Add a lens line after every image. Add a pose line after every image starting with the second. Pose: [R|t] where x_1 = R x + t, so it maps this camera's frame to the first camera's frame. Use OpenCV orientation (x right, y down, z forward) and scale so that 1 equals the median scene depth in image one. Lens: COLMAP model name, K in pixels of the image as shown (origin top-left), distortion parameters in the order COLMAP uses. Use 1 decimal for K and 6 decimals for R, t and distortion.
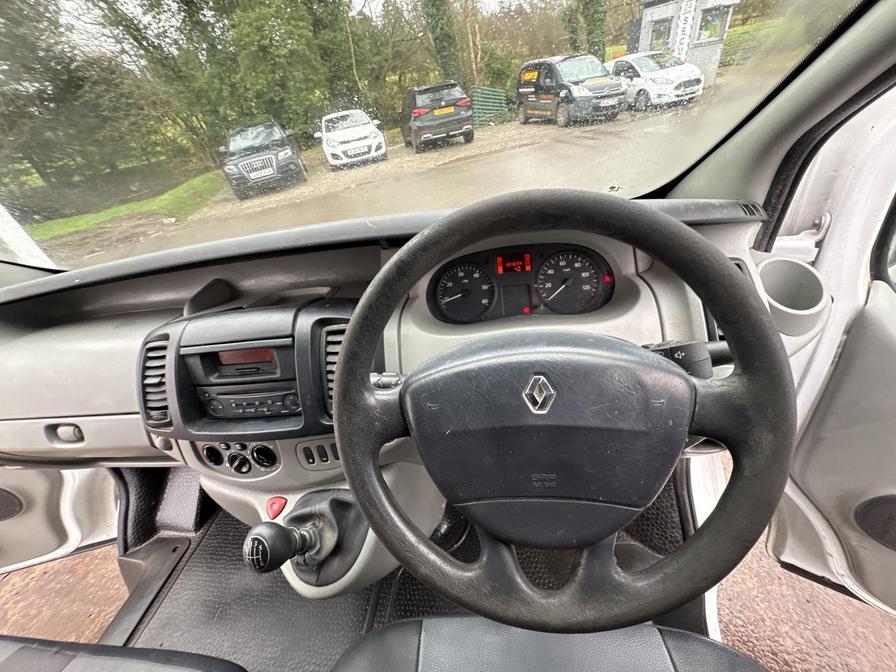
lens RADIAL K [[355.4, 0, 446.2], [0, 355.4, 331.1], [0, 0, 1]] dist [-0.000074, 0.000269]
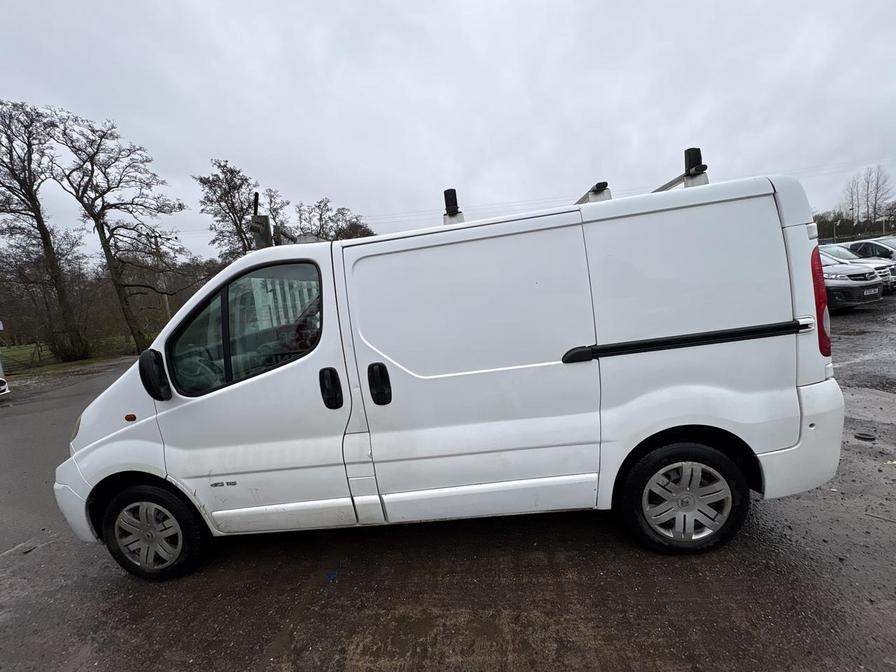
lens RADIAL K [[355.4, 0, 447.4], [0, 355.4, 333.0], [0, 0, 1]] dist [-0.000074, 0.000269]
pose [[0.009882, 0.056158, 0.998373, -3.018723], [0.662479, 0.747502, -0.048604, 0.952297], [-0.749015, 0.661881, -0.029817, -0.399070]]
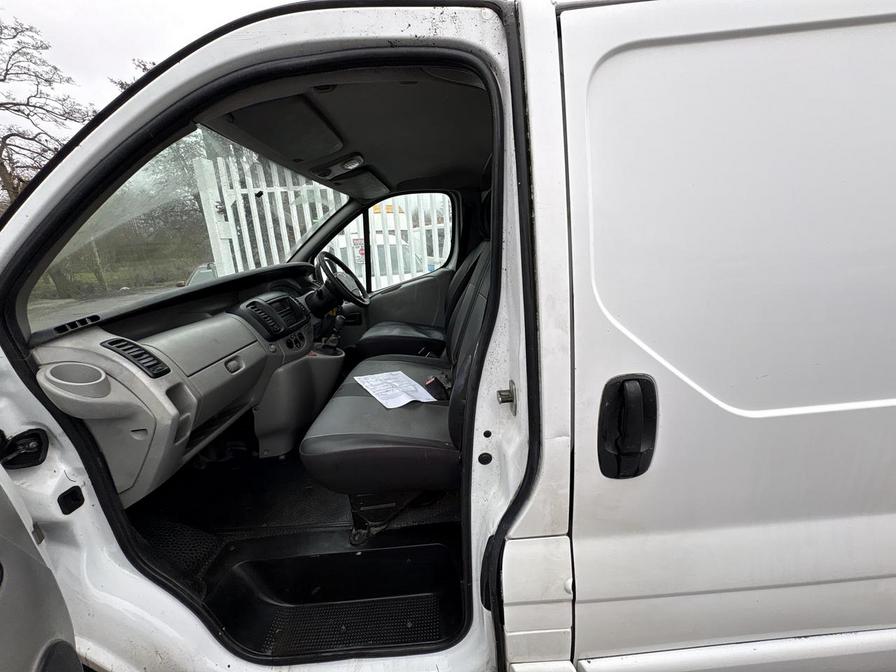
lens RADIAL K [[355.4, 0, 447.9], [0, 355.4, 337.4], [0, 0, 1]] dist [-0.000074, 0.000269]
pose [[-0.094749, -0.086518, 0.991734, -1.857343], [0.635725, 0.761370, 0.127158, 0.411535], [-0.766078, 0.642519, -0.017137, 0.122801]]
